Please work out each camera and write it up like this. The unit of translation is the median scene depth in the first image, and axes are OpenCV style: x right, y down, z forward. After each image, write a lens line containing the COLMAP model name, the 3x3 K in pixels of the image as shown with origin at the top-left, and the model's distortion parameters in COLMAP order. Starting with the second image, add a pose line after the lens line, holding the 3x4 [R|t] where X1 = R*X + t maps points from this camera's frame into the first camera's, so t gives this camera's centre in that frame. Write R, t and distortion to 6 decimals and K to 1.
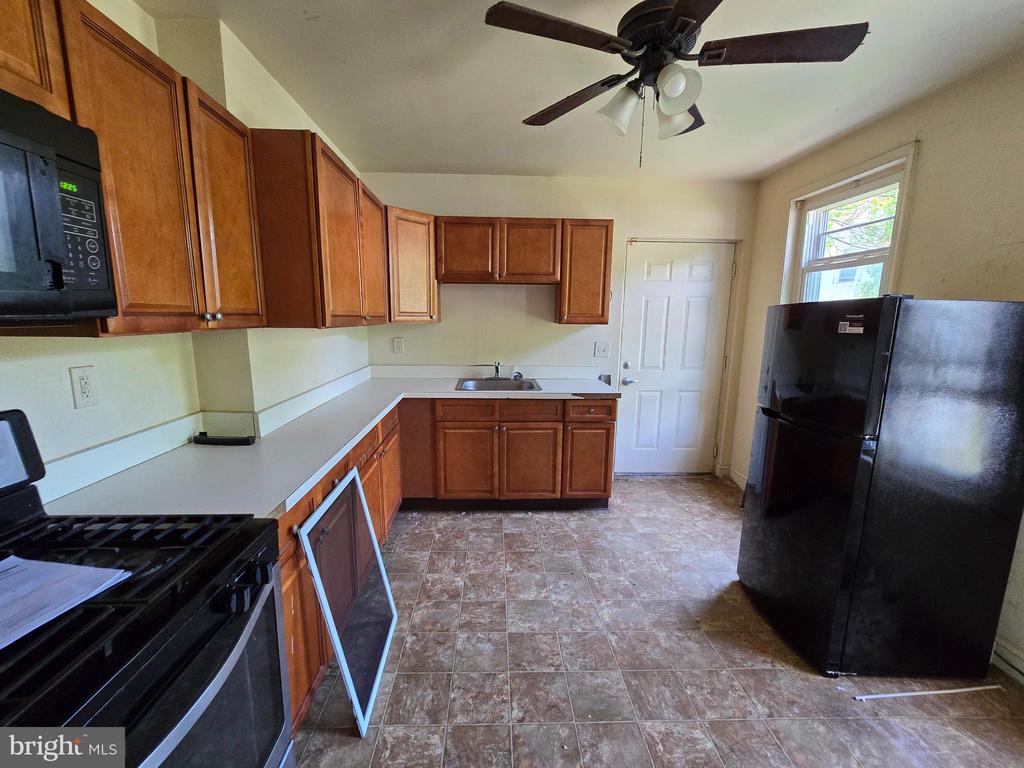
lens RADIAL K [[418.7, 0, 504.6], [0, 418.7, 386.4], [0, 0, 1]] dist [-0.001041, 0.000457]
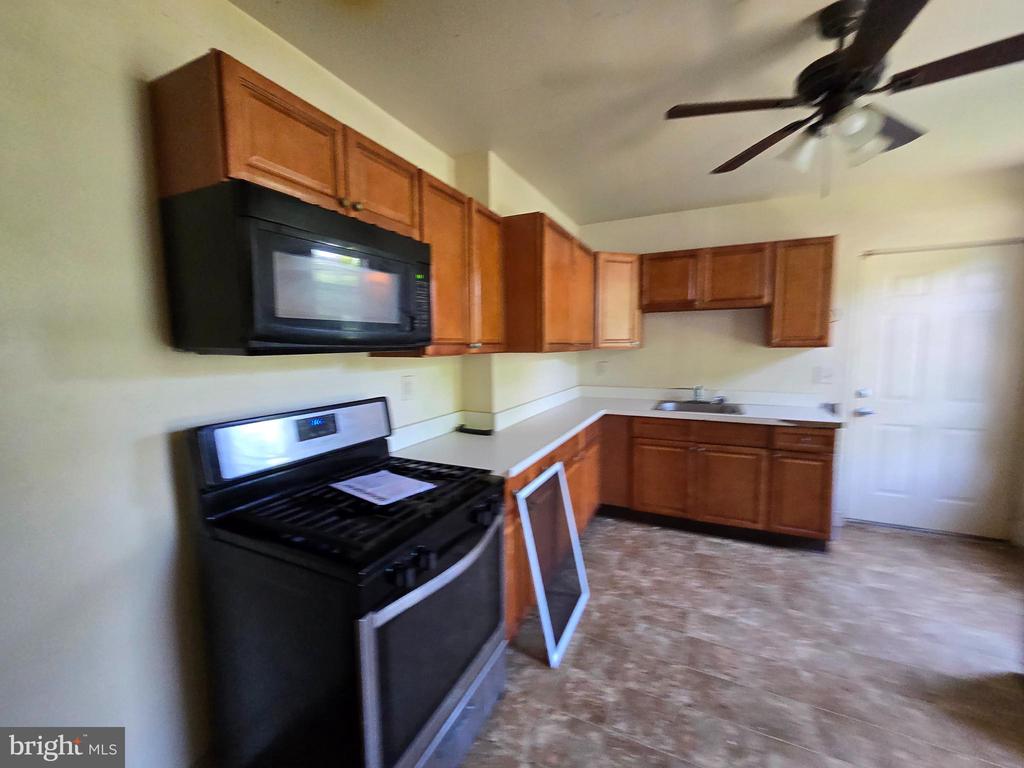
lens RADIAL K [[405.3, 0, 512.8], [0, 405.3, 378.1], [0, 0, 1]] dist [-0.001697, -0.000072]
pose [[0.885461, 0.018863, -0.464330, 0.069691], [-0.056852, 0.996067, -0.067951, 0.028339], [0.461222, 0.086567, 0.883052, -0.143548]]
